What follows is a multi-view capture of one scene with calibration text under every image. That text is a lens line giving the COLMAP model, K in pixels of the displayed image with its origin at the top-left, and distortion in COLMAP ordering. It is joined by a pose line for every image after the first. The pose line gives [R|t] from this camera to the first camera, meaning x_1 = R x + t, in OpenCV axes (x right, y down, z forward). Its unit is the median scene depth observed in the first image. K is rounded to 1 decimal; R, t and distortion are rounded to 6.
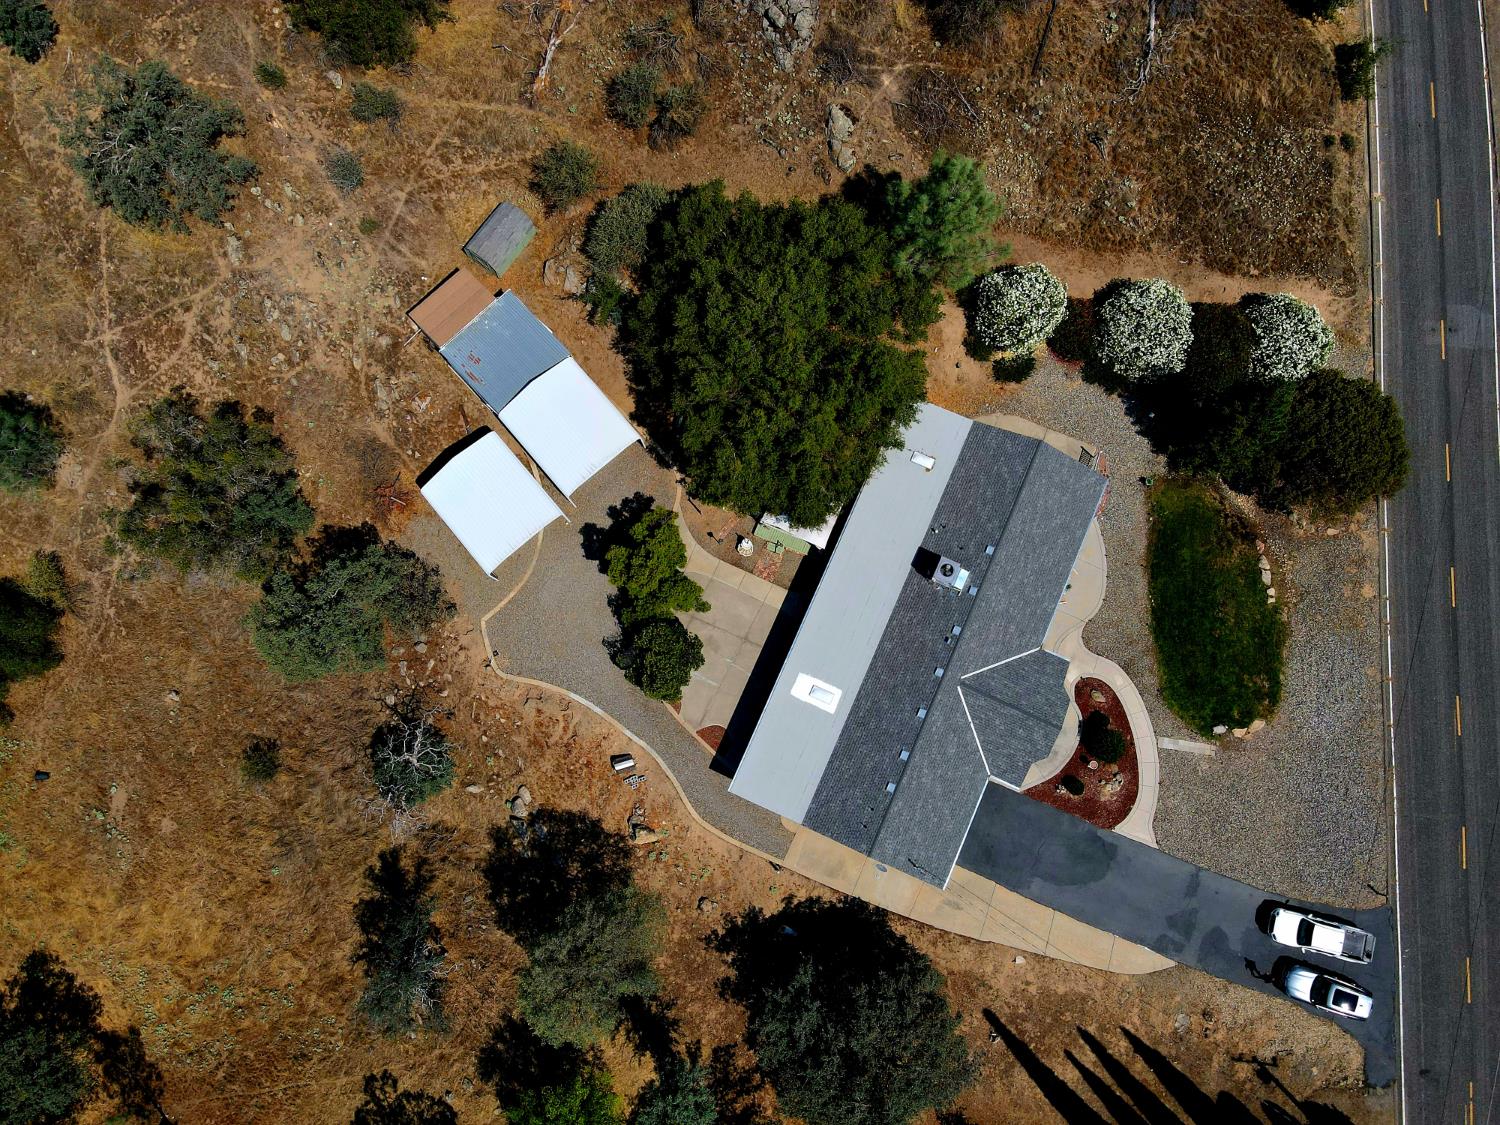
lens RADIAL K [[1061.8, 0, 750.0], [0, 1061.8, 562.5], [0, 0, 1]] dist [0.030722, 0.002507]
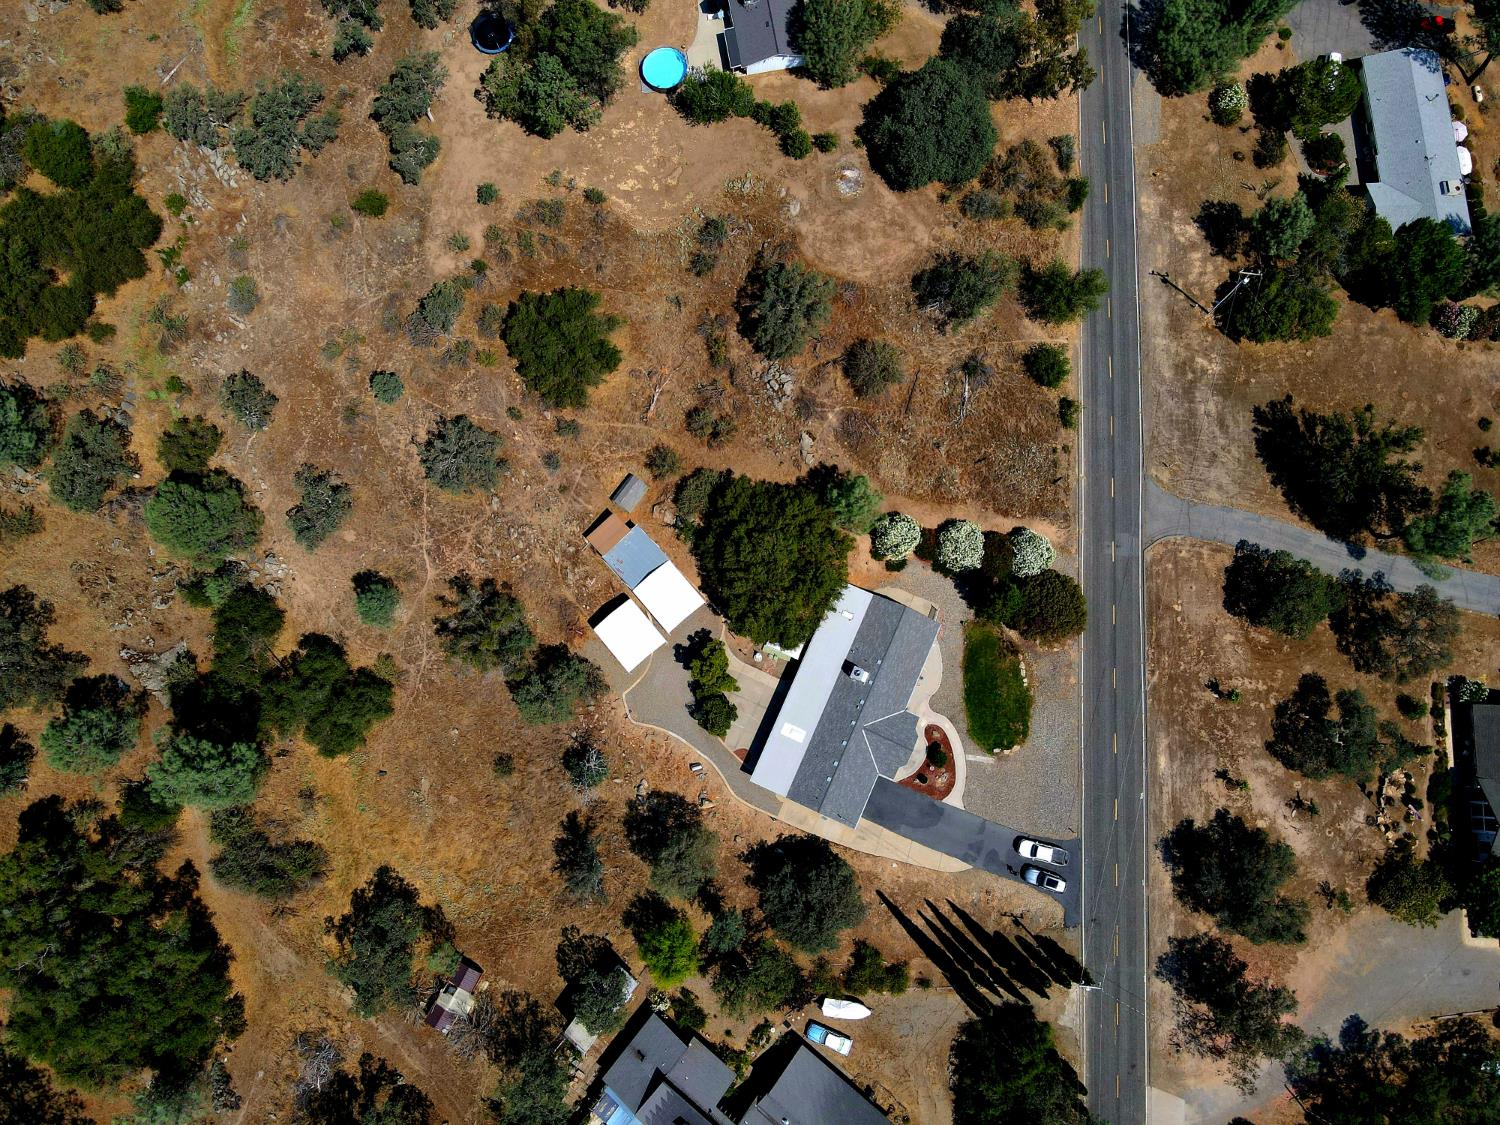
lens RADIAL K [[1098.4, 0, 750.0], [0, 1098.4, 562.5], [0, 0, 1]] dist [0.023079, 0.001723]
pose [[0.999991, 0.000334, -0.004184, -0.010668], [-0.000333, 1.000000, 0.000188, -0.187447], [0.004184, -0.000187, 0.999991, -1.015015]]
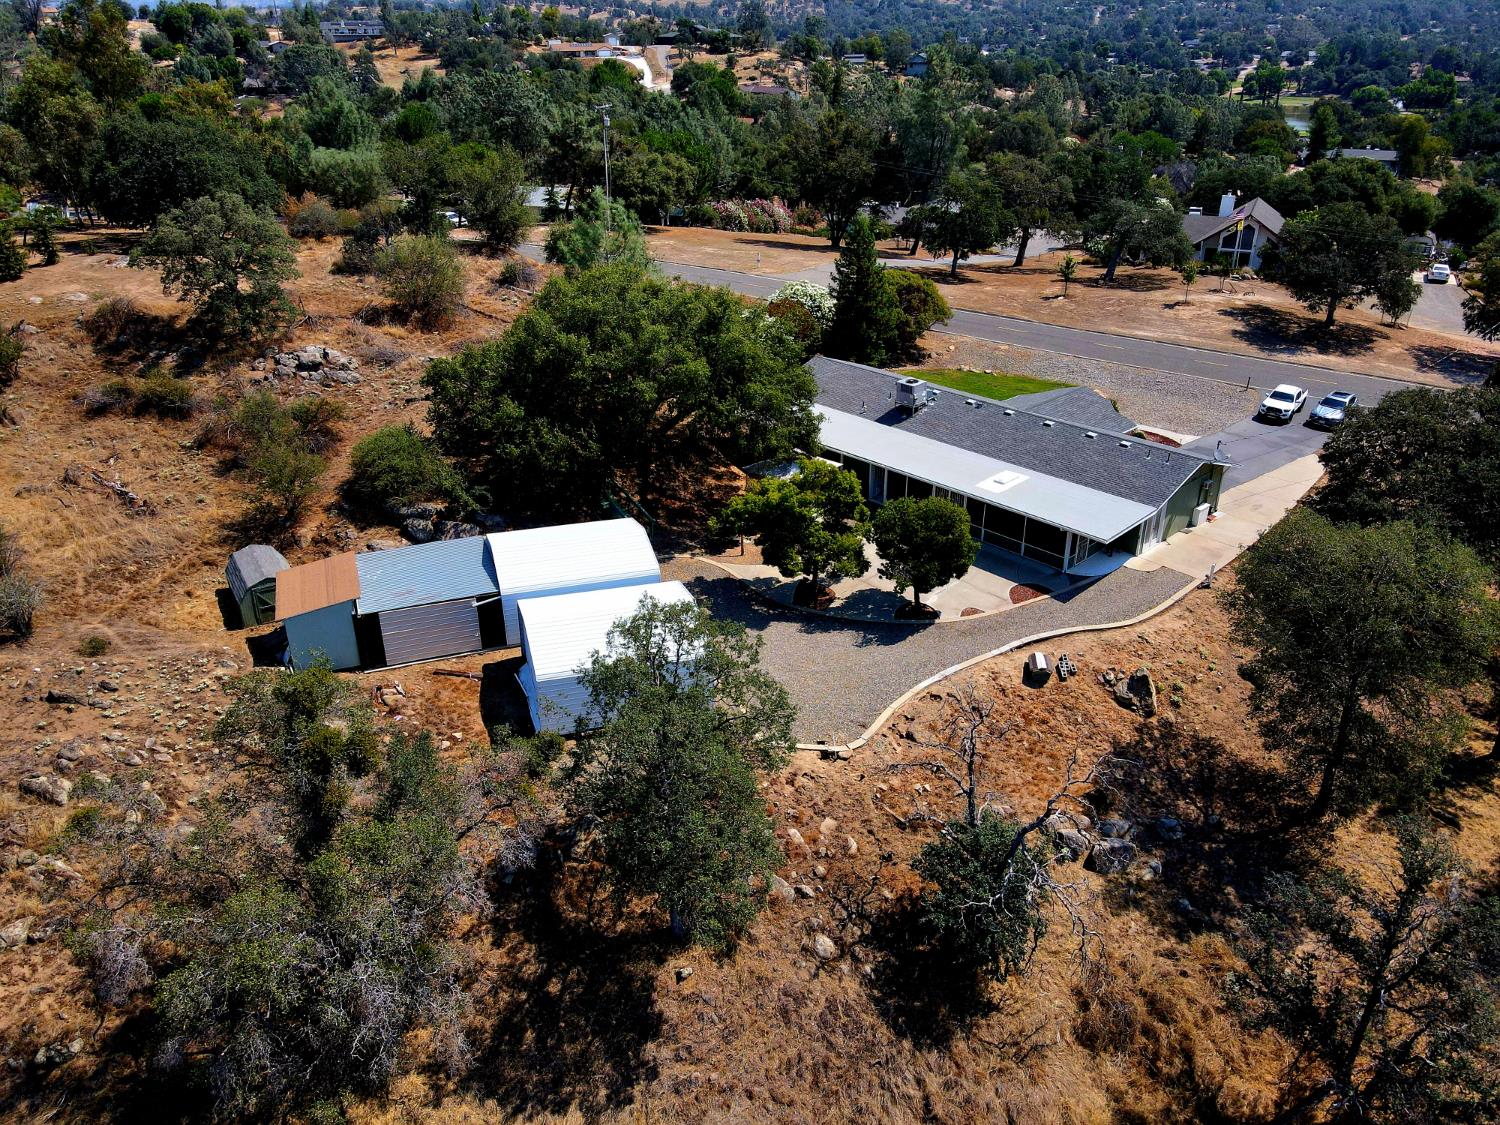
lens RADIAL K [[1098.4, 0, 750.0], [0, 1098.4, 562.5], [0, 0, 1]] dist [0.023079, 0.001723]
pose [[0.387515, -0.394479, 0.833198, -0.736335], [0.909942, 0.308564, -0.277118, 0.190403], [-0.147778, 0.865549, 0.478526, 0.610769]]
